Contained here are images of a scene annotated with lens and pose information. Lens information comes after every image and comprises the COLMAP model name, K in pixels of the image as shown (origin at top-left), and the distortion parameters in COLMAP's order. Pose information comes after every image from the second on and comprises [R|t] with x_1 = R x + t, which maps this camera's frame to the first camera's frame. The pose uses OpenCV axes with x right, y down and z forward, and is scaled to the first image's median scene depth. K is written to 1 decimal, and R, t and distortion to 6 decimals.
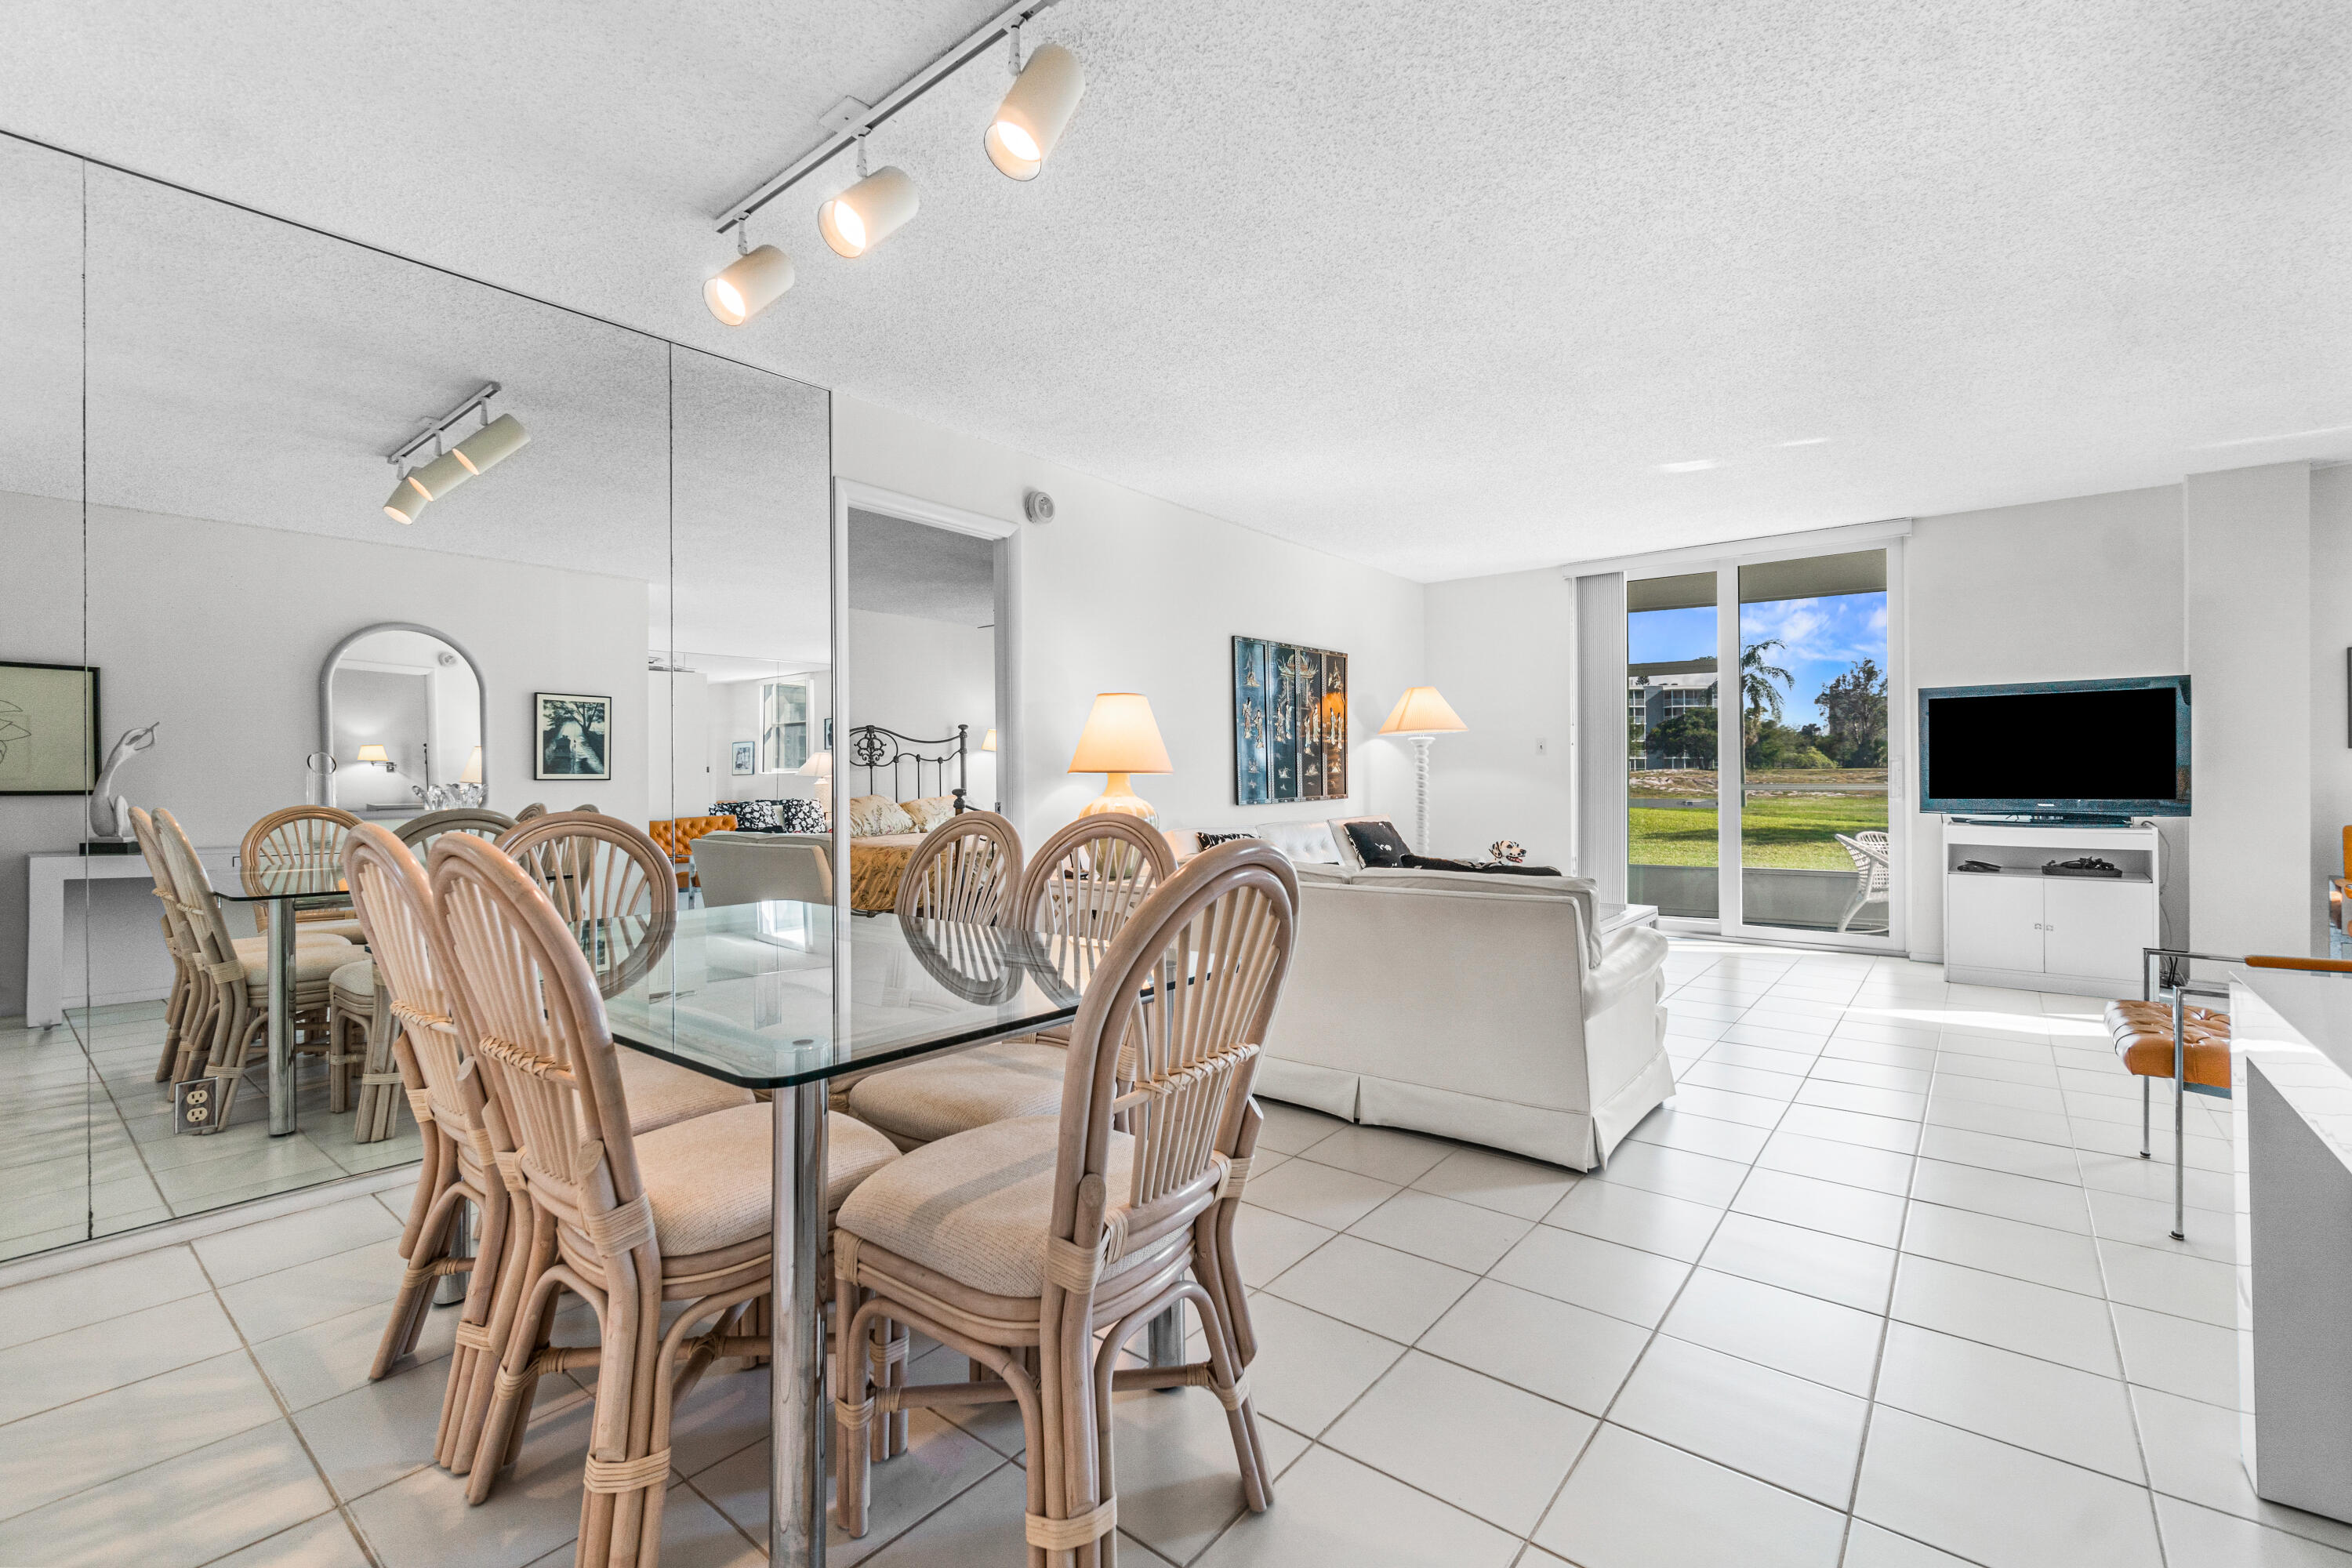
lens RADIAL K [[1029.0, 0, 1163.1], [0, 1029.0, 780.6], [0, 0, 1]] dist [-0.000809, 0.002243]
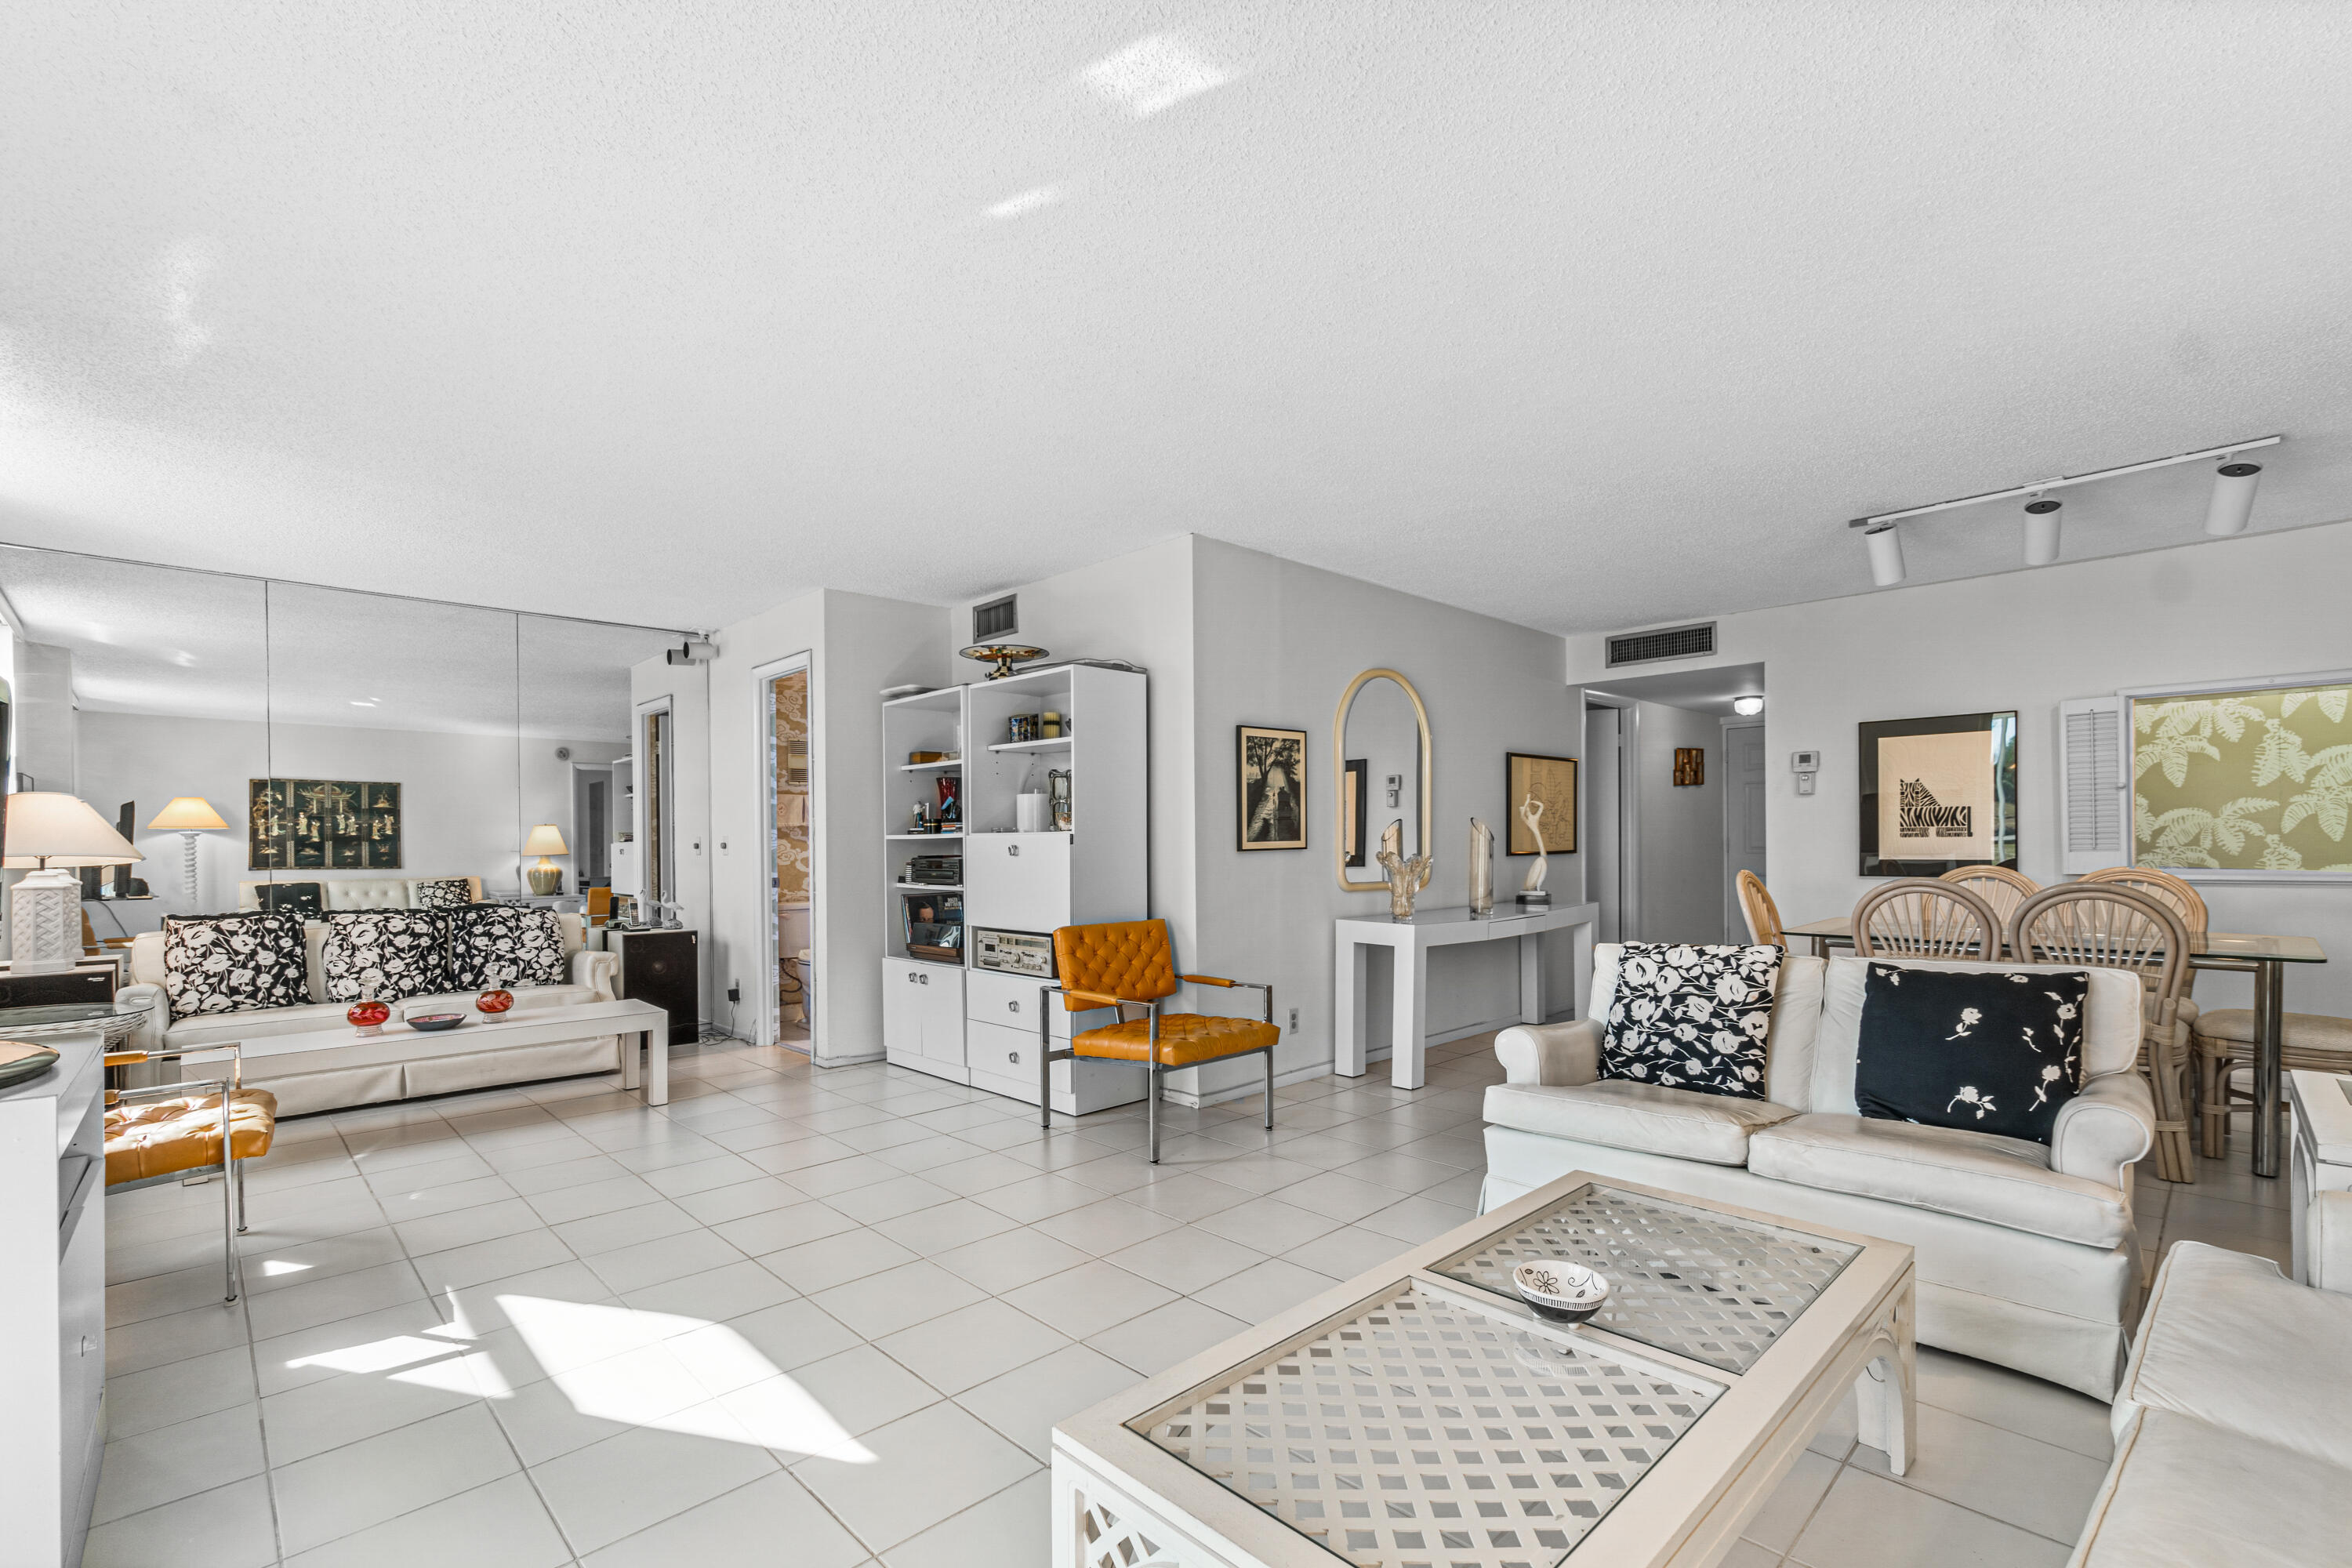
lens RADIAL K [[1029.0, 0, 1199.6], [0, 1029.0, 842.6], [0, 0, 1]] dist [-0.000809, 0.002243]
pose [[-0.993533, 0.018067, 0.112097, 0.336035], [0.018674, 0.999816, 0.004362, -0.020240], [-0.111998, 0.006427, -0.993688, 1.010618]]
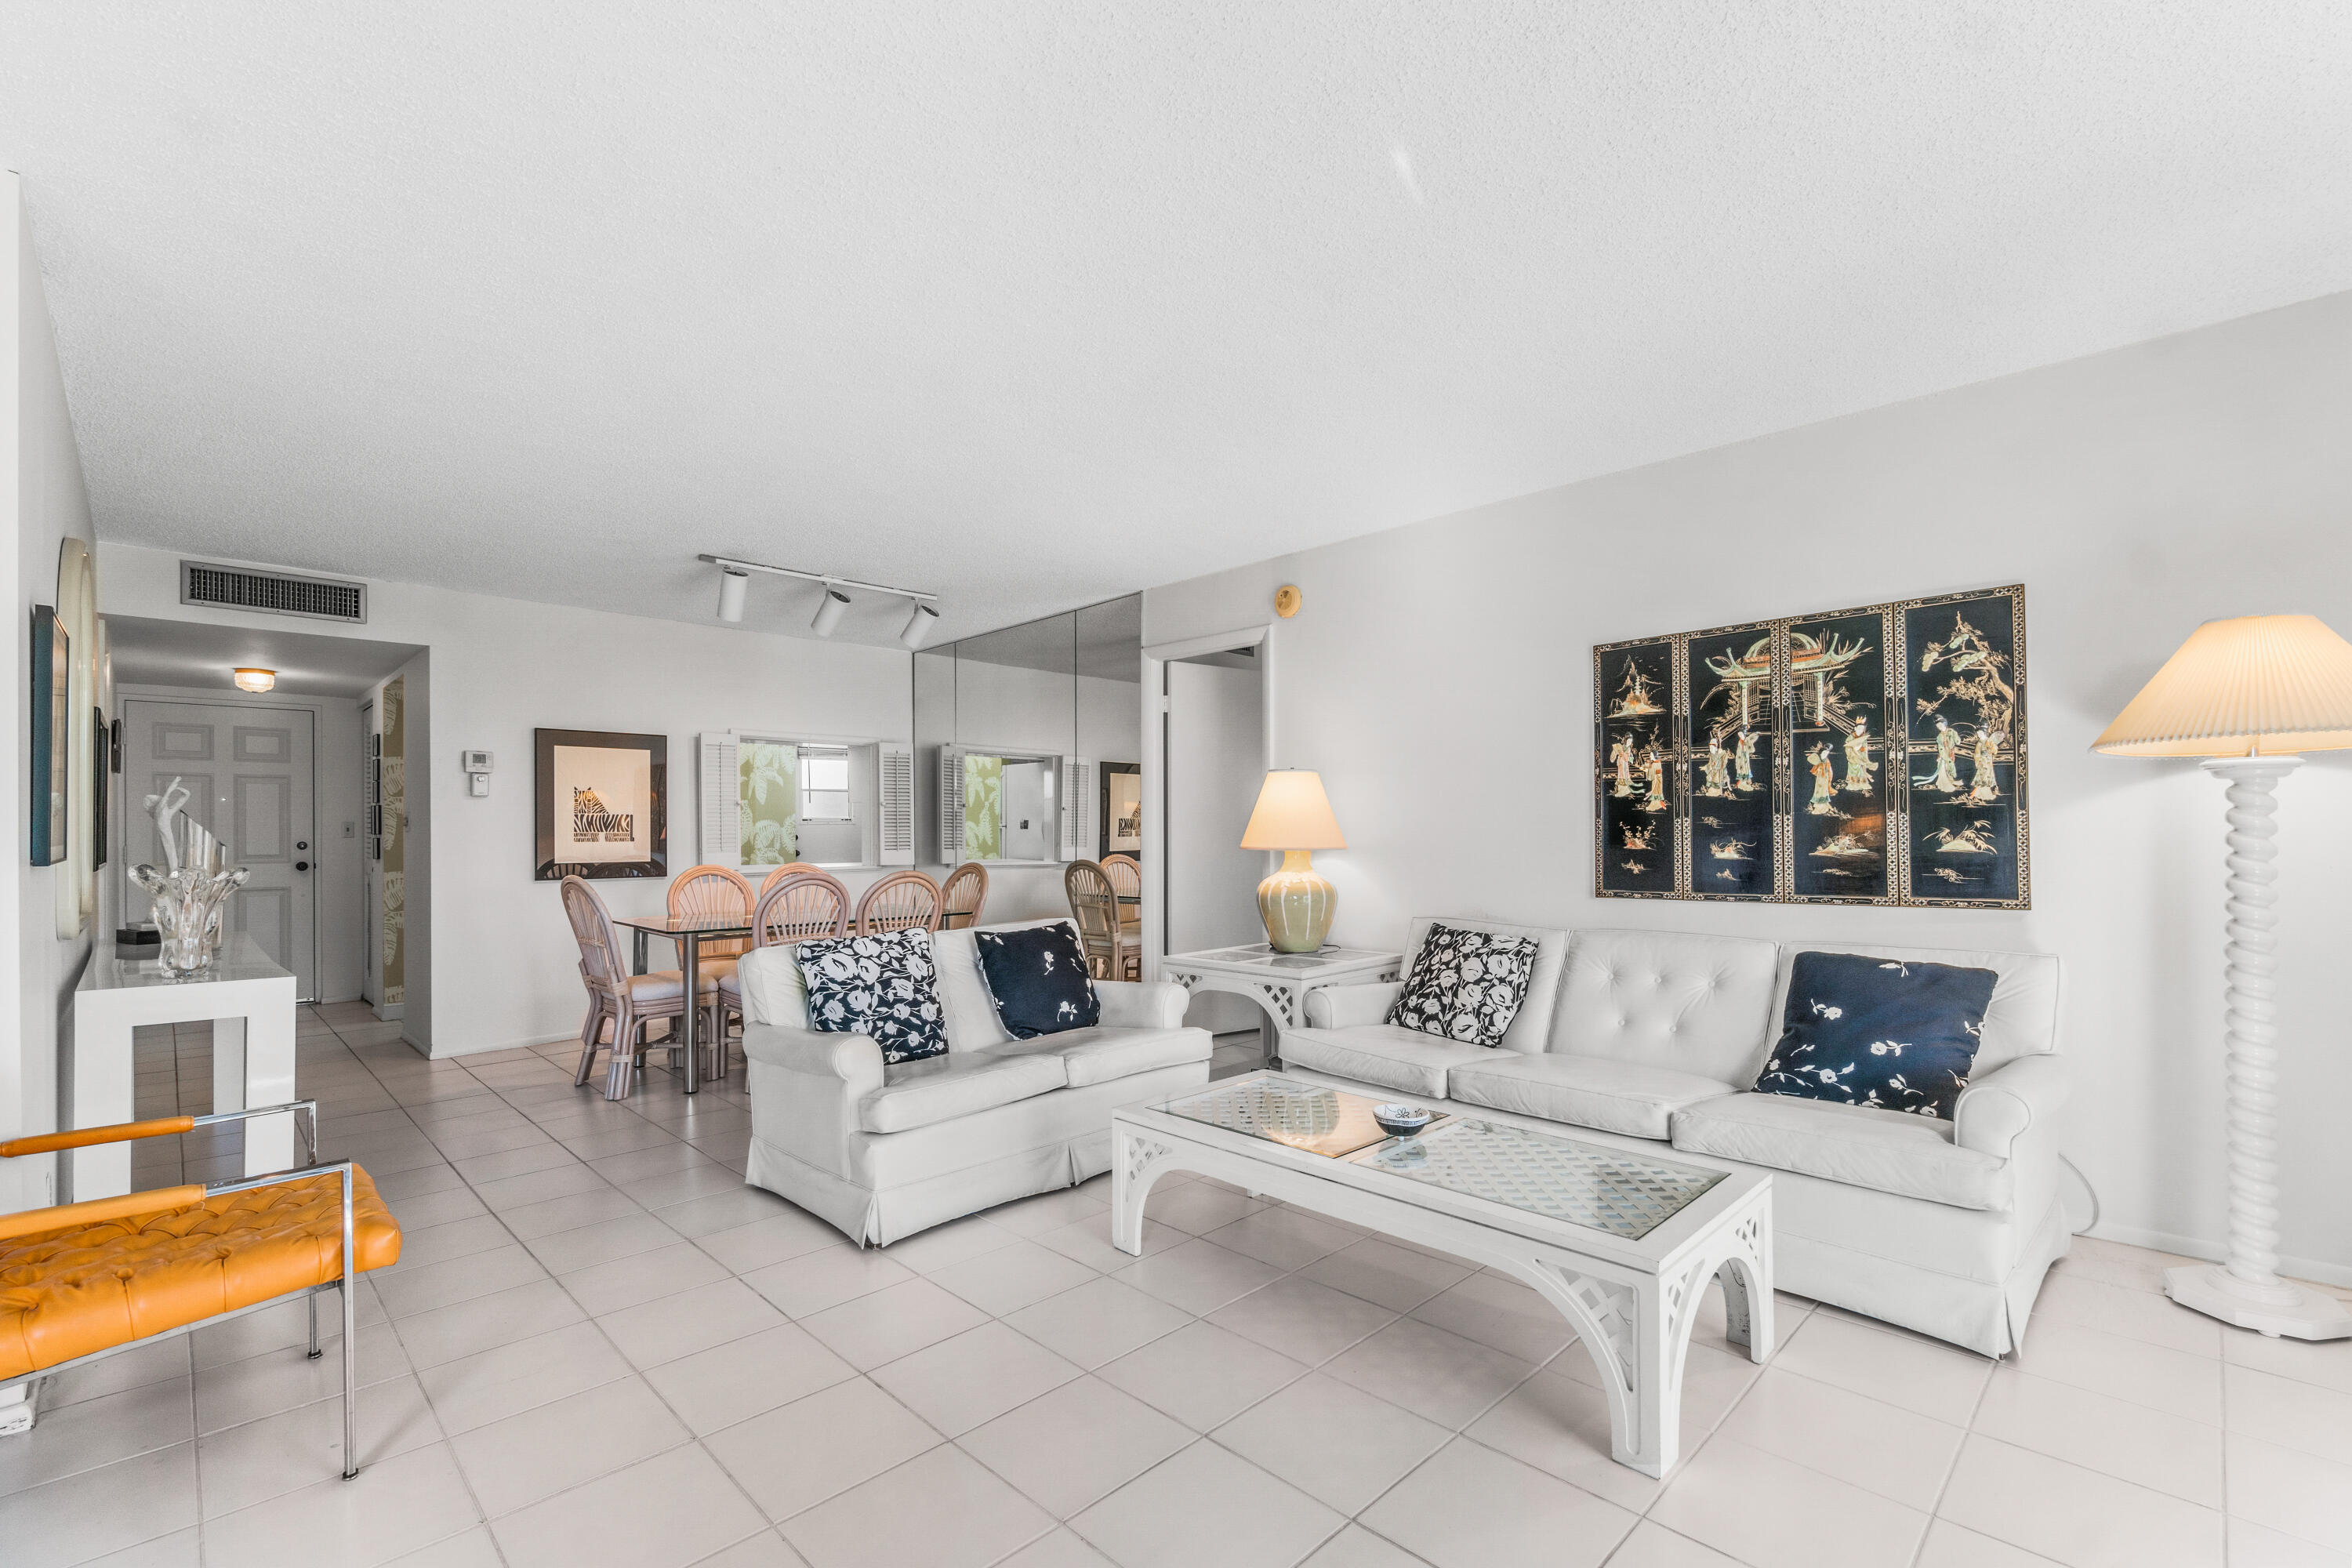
lens RADIAL K [[1029.0, 0, 1159.3], [0, 1029.0, 828.2], [0, 0, 1]] dist [-0.000809, 0.002243]
pose [[-0.122084, 0.004581, -0.992509, 0.687770], [0.005942, 0.999975, 0.003885, -0.022625], [0.992502, -0.005423, -0.122108, 0.706380]]
